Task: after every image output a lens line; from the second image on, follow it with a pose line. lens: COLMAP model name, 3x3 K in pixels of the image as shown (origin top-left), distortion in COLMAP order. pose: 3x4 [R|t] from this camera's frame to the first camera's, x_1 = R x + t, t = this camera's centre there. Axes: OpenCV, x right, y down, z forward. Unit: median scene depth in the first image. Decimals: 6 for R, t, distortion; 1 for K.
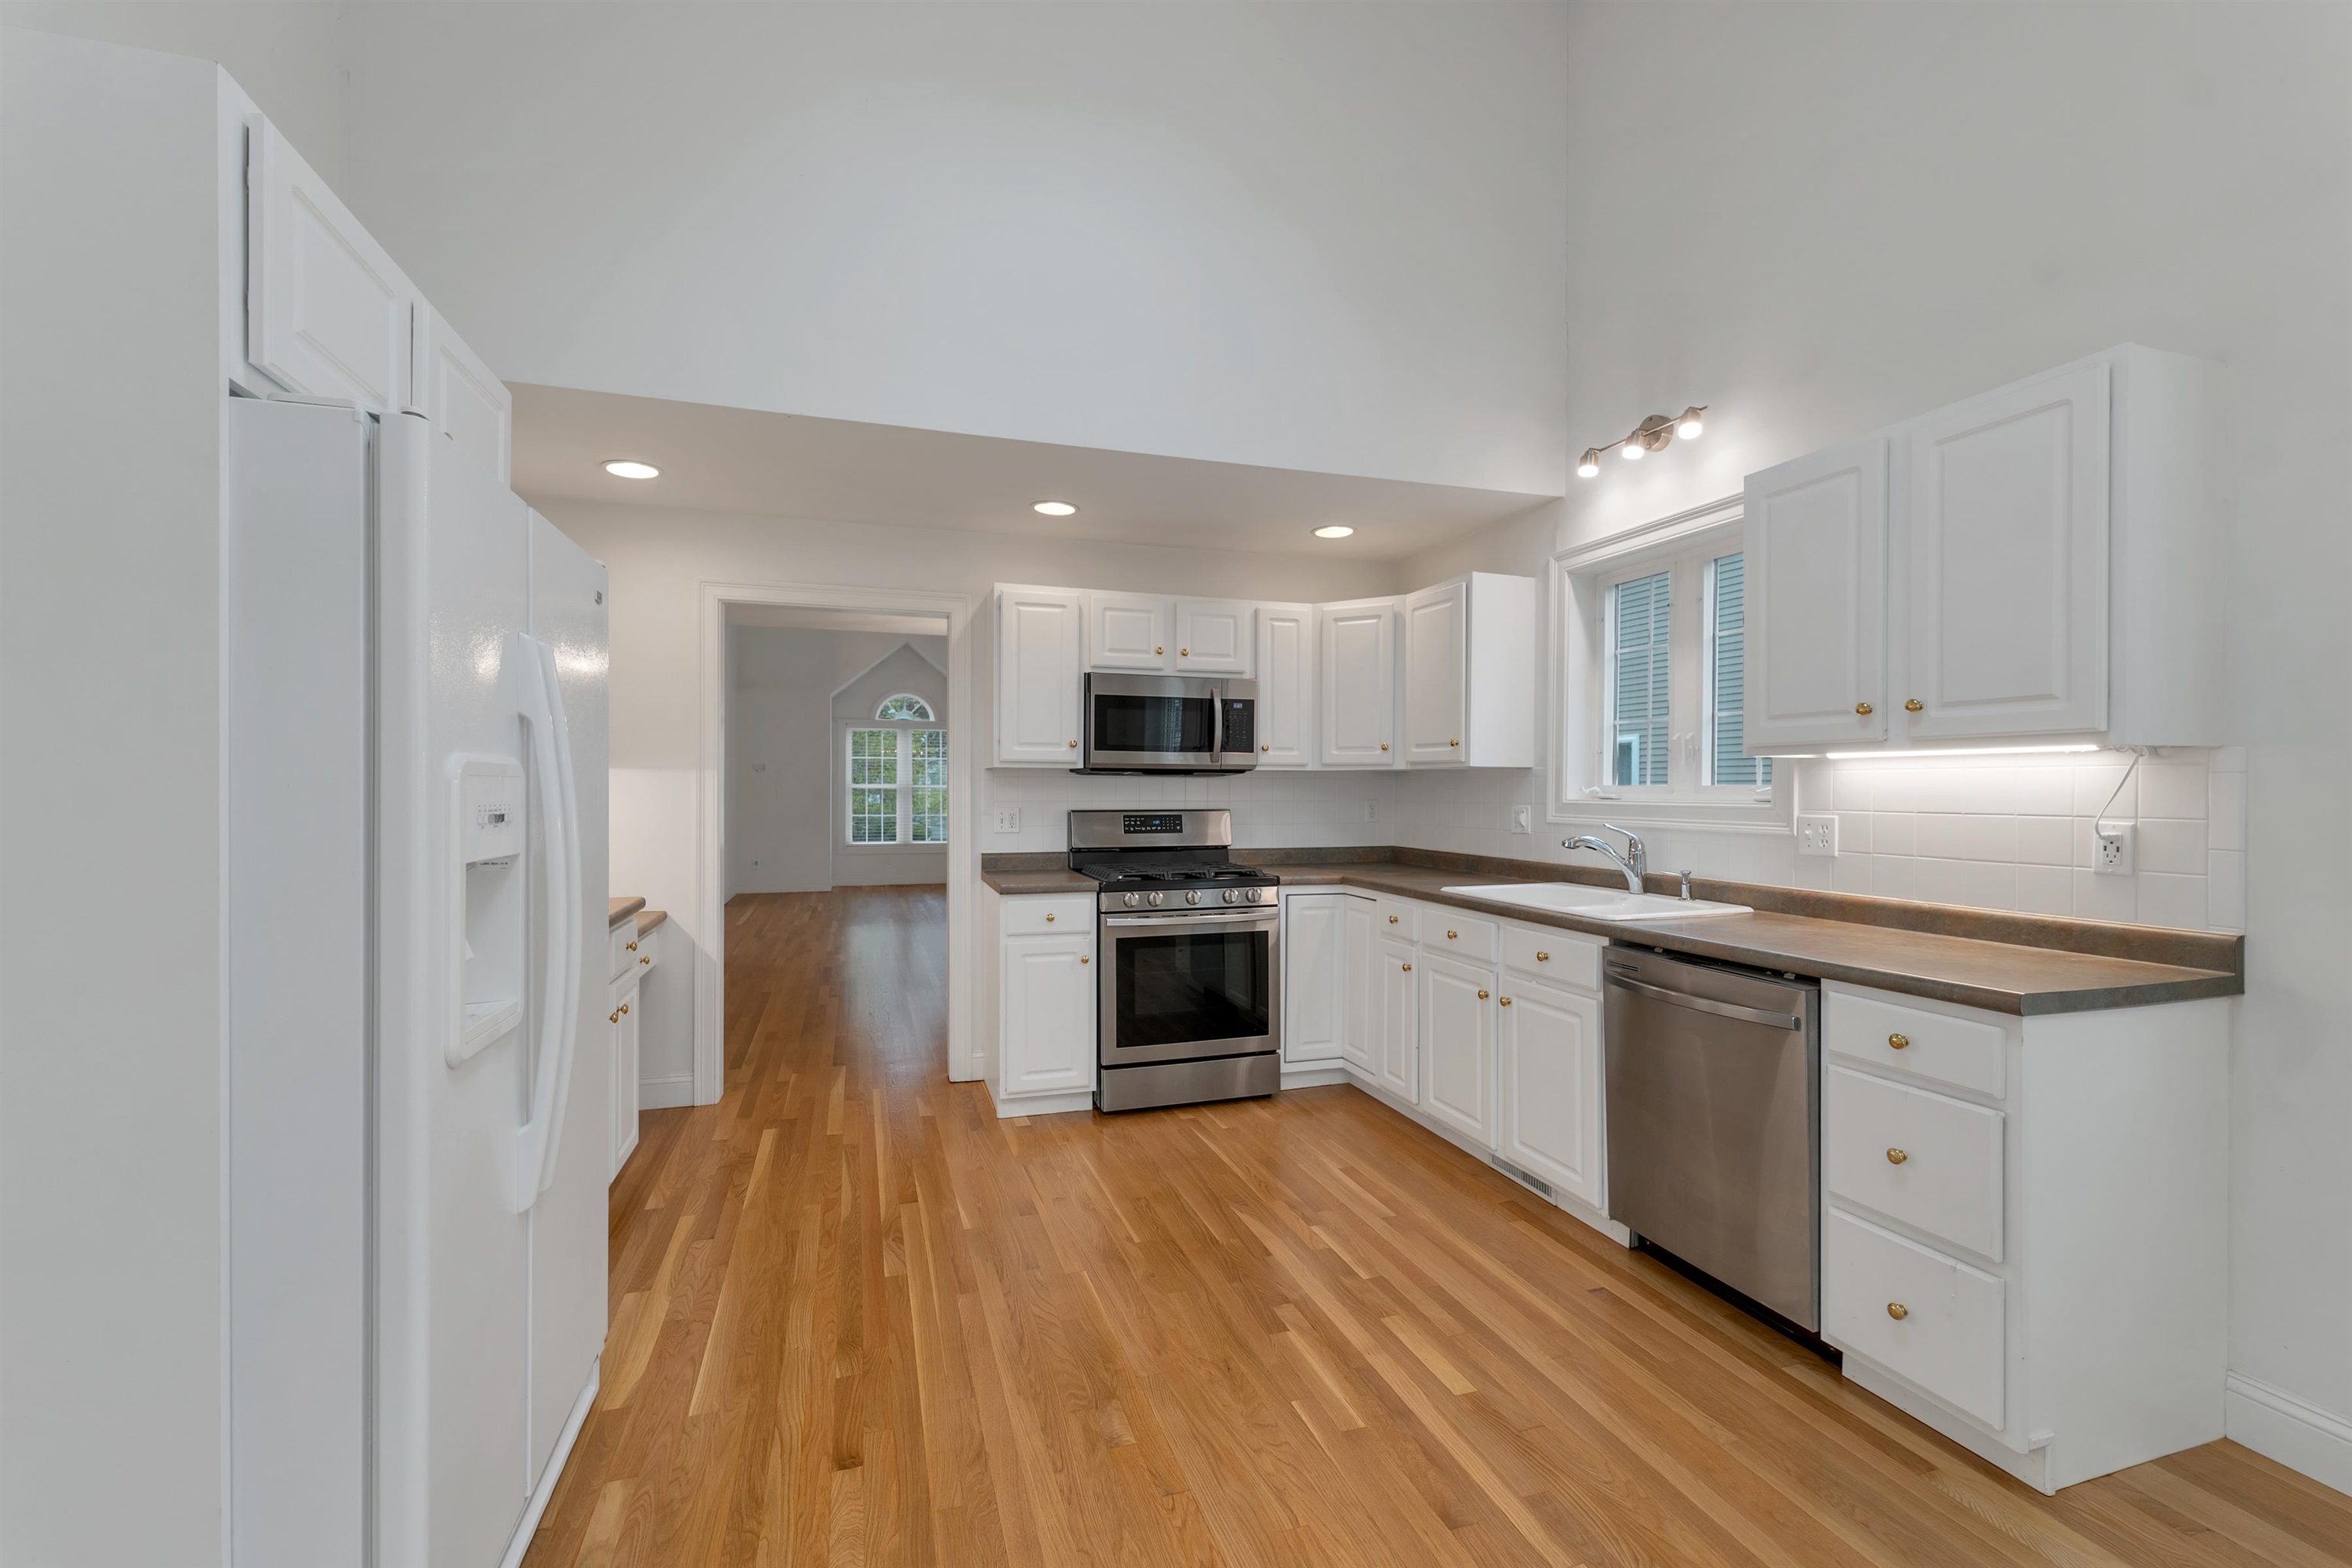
lens RADIAL K [[972.2, 0, 1173.7], [0, 972.2, 786.8], [0, 0, 1]] dist [0.000649, -0.000247]
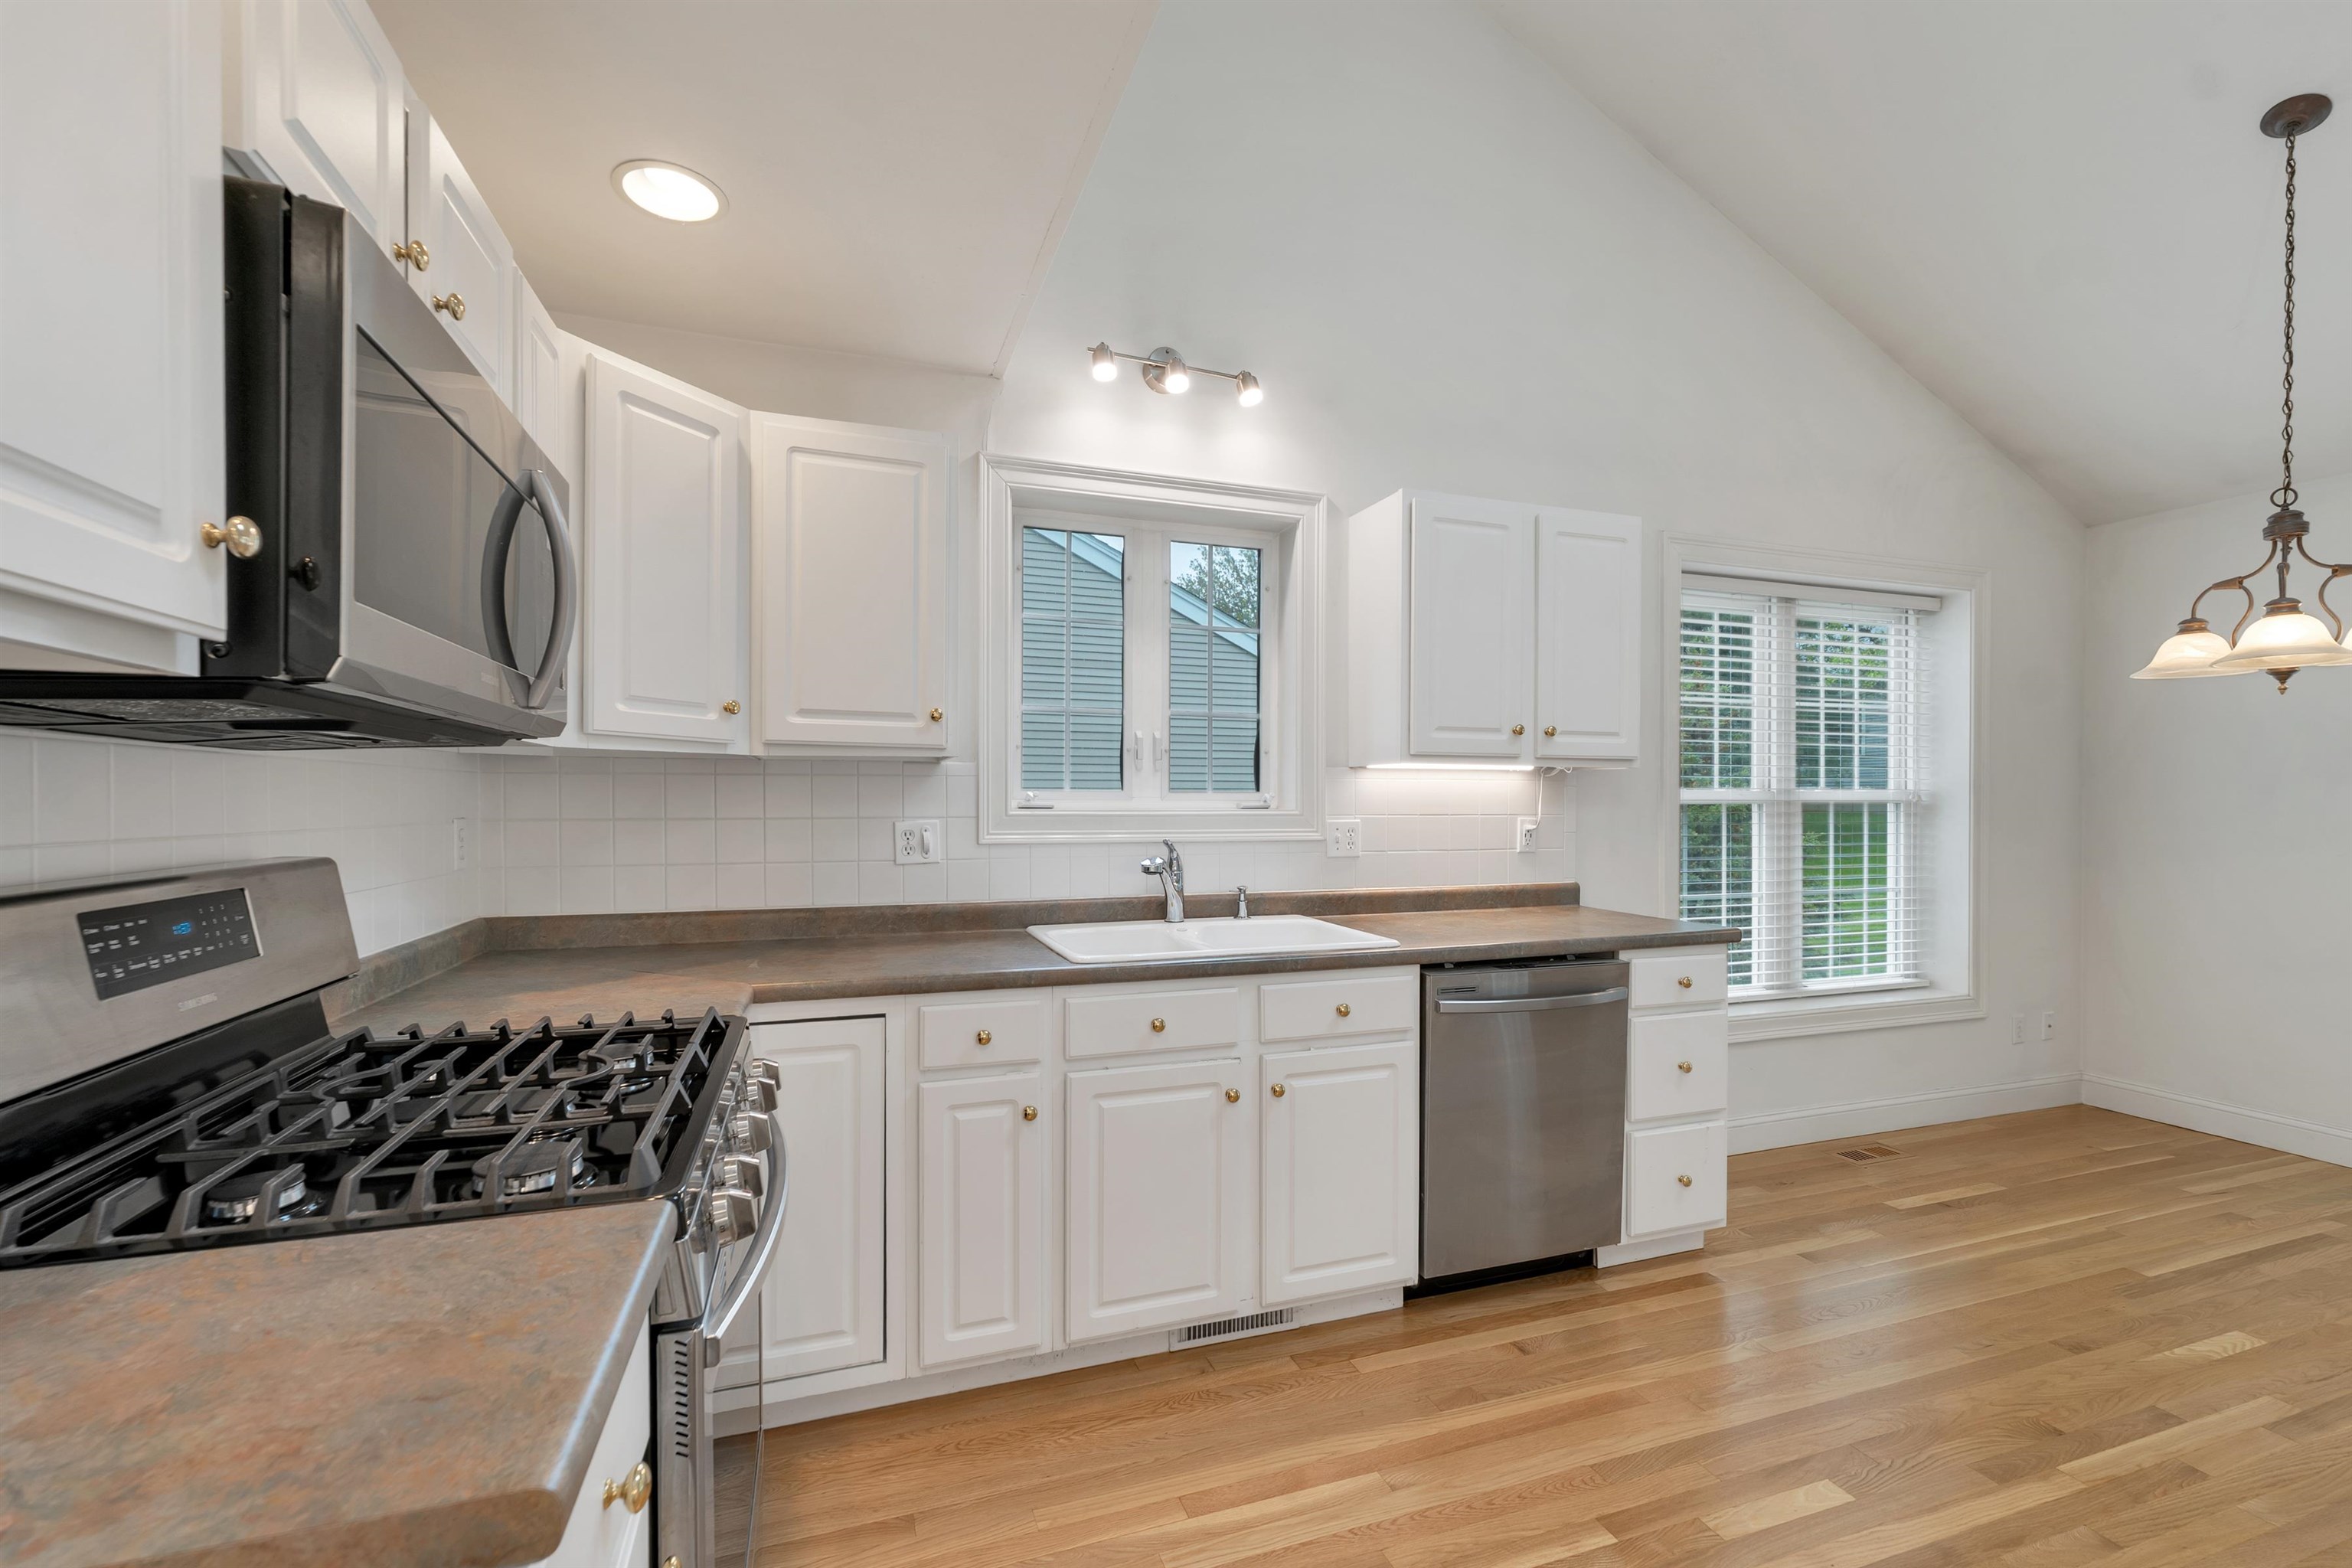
lens RADIAL K [[972.2, 0, 1170.2], [0, 972.2, 800.6], [0, 0, 1]] dist [0.000649, -0.000247]
pose [[-0.011782, -0.007742, 0.999901, -0.379393], [-0.006787, 0.999948, 0.007662, 0.001014], [-0.999908, -0.006696, -0.011834, 1.094024]]
